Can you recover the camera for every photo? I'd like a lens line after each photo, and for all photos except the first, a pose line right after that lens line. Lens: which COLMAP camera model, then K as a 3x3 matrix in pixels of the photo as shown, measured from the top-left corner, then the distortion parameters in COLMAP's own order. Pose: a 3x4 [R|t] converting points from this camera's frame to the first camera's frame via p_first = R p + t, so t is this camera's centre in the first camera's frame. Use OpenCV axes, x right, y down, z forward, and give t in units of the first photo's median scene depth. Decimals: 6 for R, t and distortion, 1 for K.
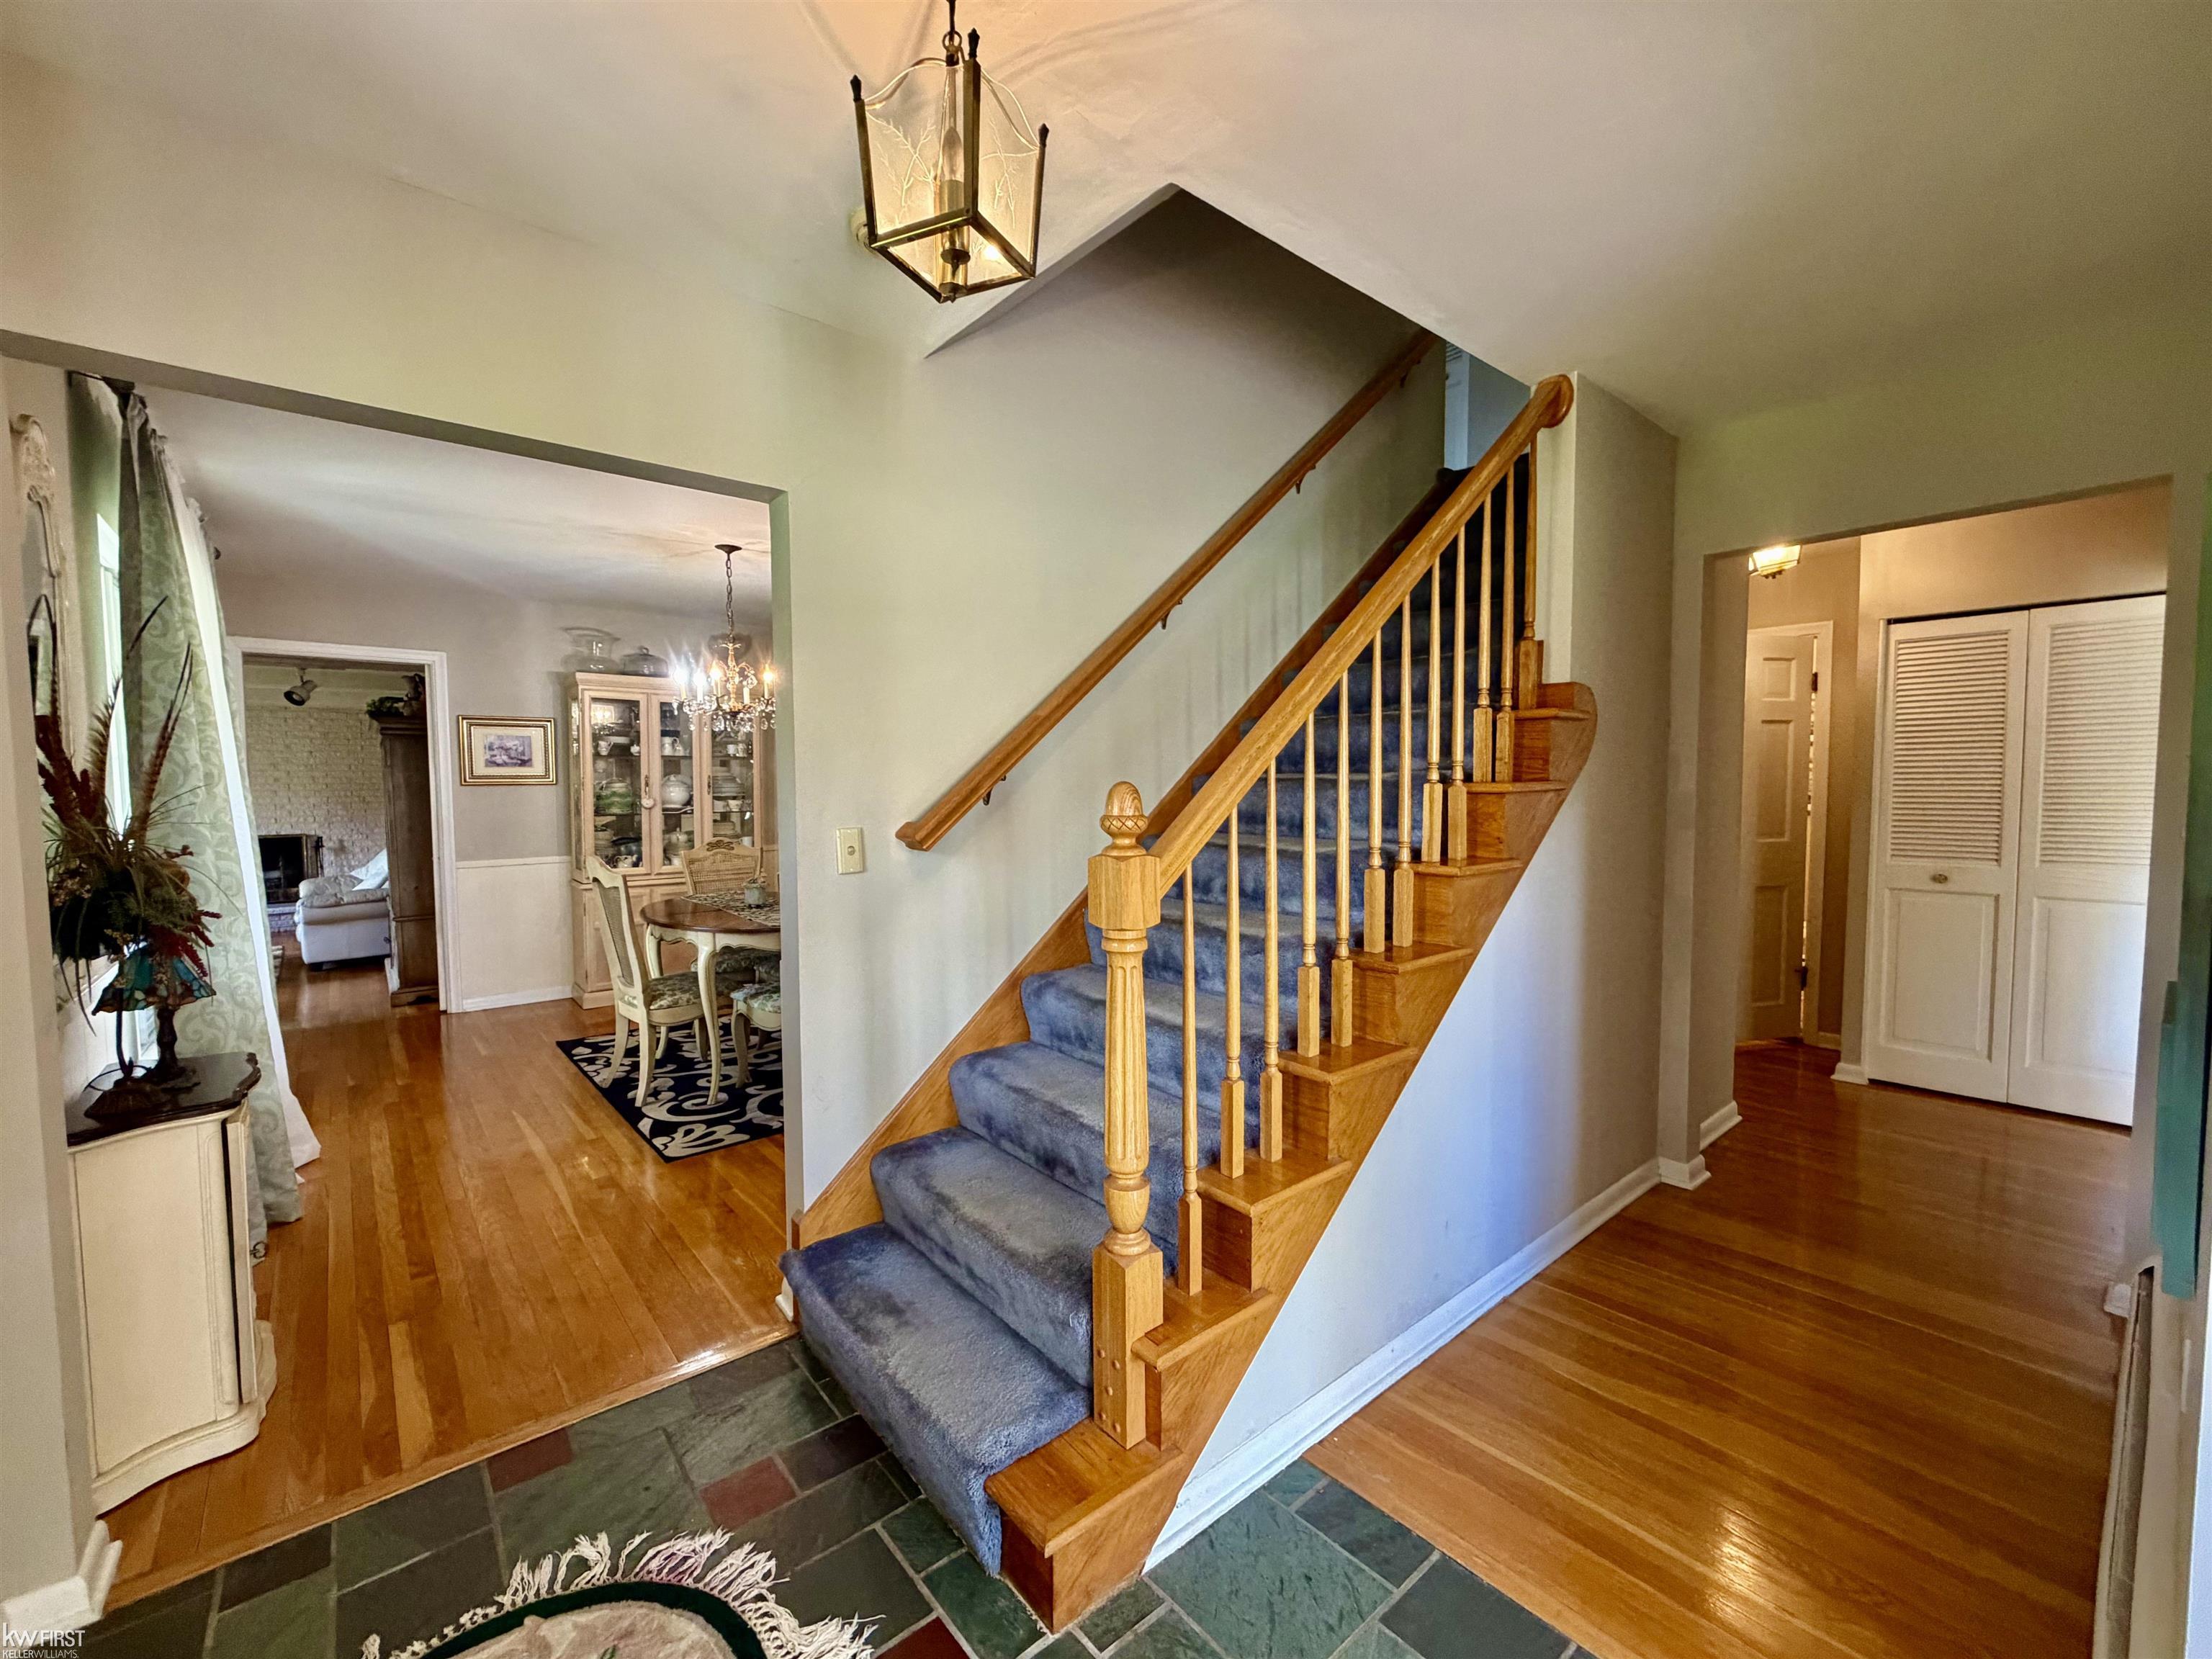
lens RADIAL K [[880.9, 0, 1097.3], [0, 880.9, 832.6], [0, 0, 1]] dist [-0.000761, -0.000204]
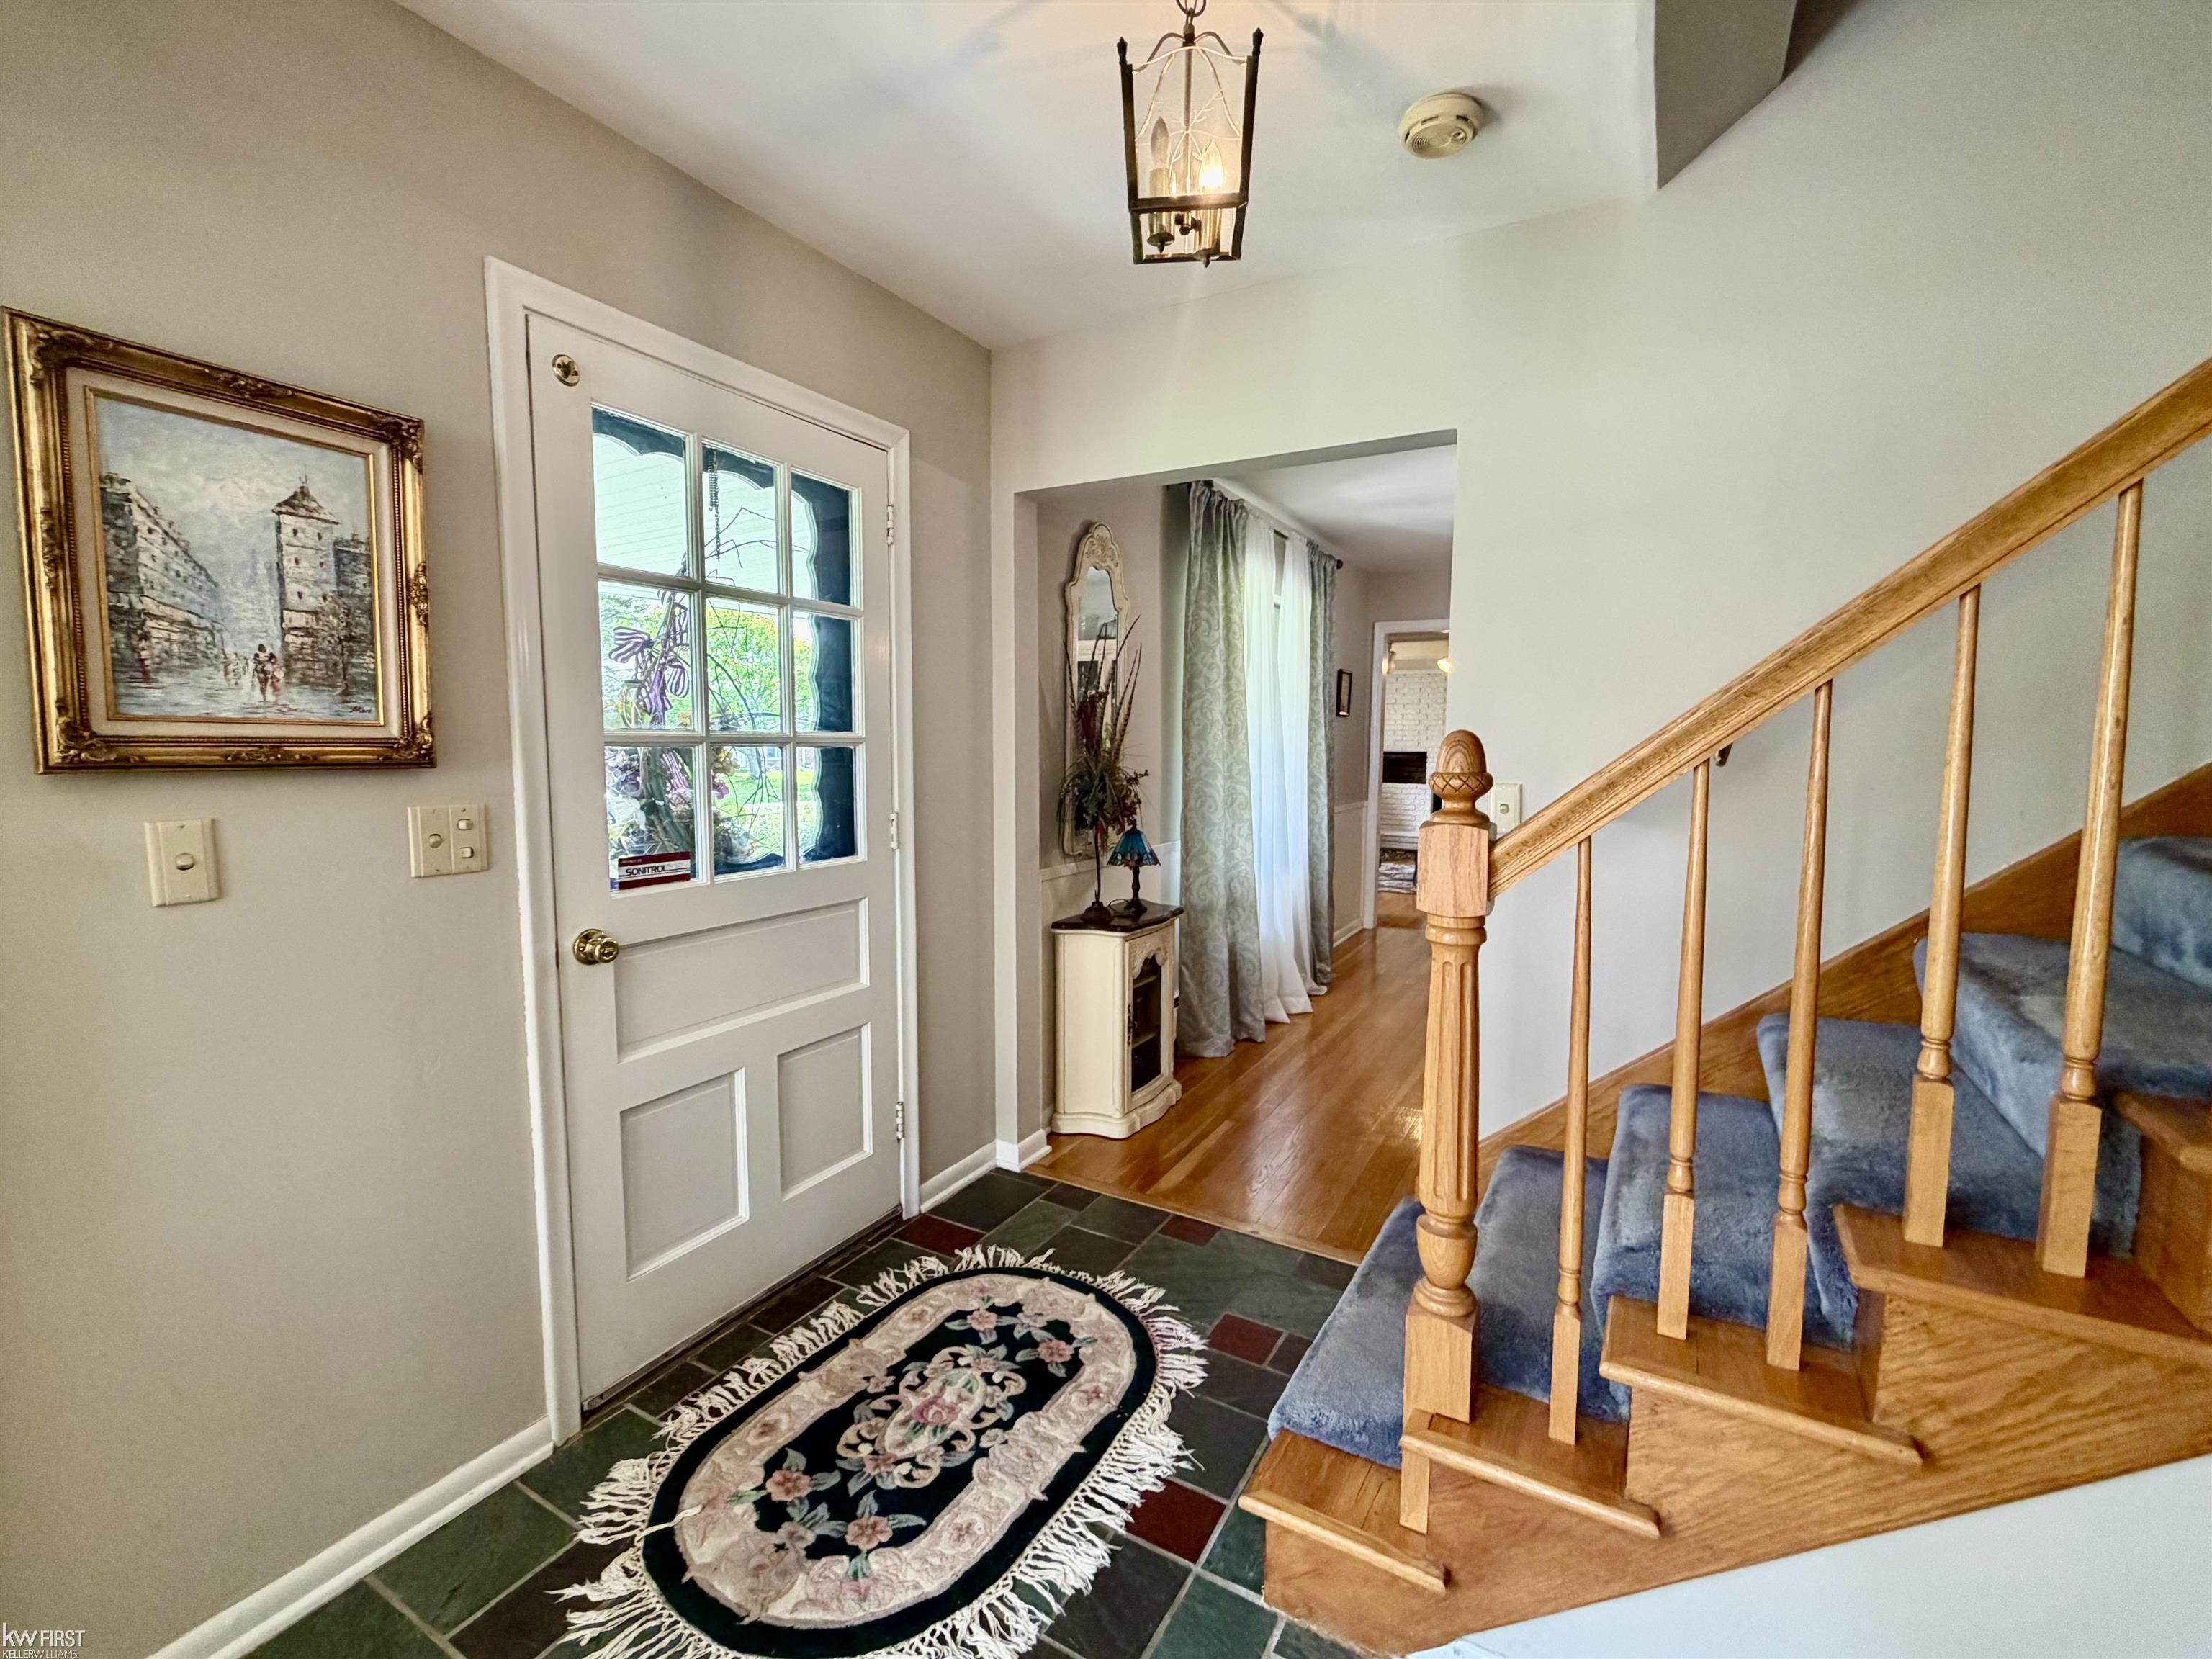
lens RADIAL K [[962.6, 0, 1106.2], [0, 962.6, 822.9], [0, 0, 1]] dist [-0.000961, -0.000135]
pose [[0.342598, 0.088666, -0.935289, 0.752822], [-0.051917, 0.995802, 0.075385, -0.023570], [0.938046, 0.022730, 0.345763, 0.408801]]
